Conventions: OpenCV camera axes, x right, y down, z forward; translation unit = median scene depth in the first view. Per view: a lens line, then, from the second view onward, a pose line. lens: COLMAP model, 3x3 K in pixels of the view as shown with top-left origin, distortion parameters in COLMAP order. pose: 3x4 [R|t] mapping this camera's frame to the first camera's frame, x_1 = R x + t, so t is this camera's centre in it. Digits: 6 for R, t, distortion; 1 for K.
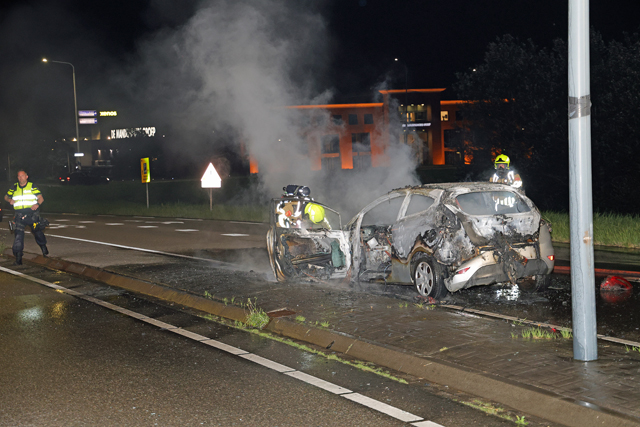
lens RADIAL K [[1164.4, 0, 320.7], [0, 1164.4, 211.6], [0, 0, 1]] dist [0.239037, 0.143439]
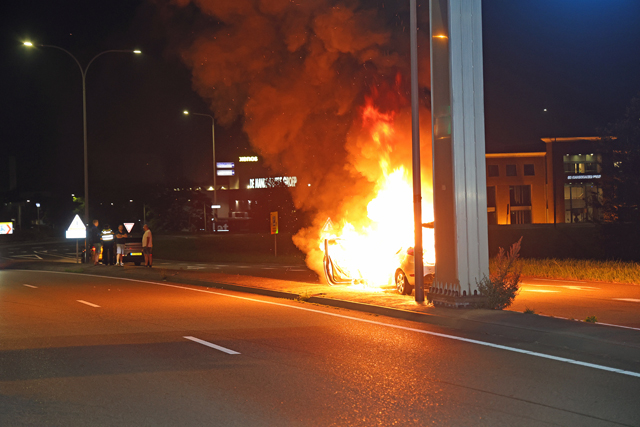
lens RADIAL K [[2271.0, 0, 319.8], [0, 2271.0, 213.4], [0, 0, 1]] dist [0.103772, 1.530848]
pose [[0.987941, 0.013738, -0.154219, 0.151931], [-0.020012, 0.999031, -0.039204, 0.026228], [0.153531, 0.041817, 0.987259, -0.753818]]
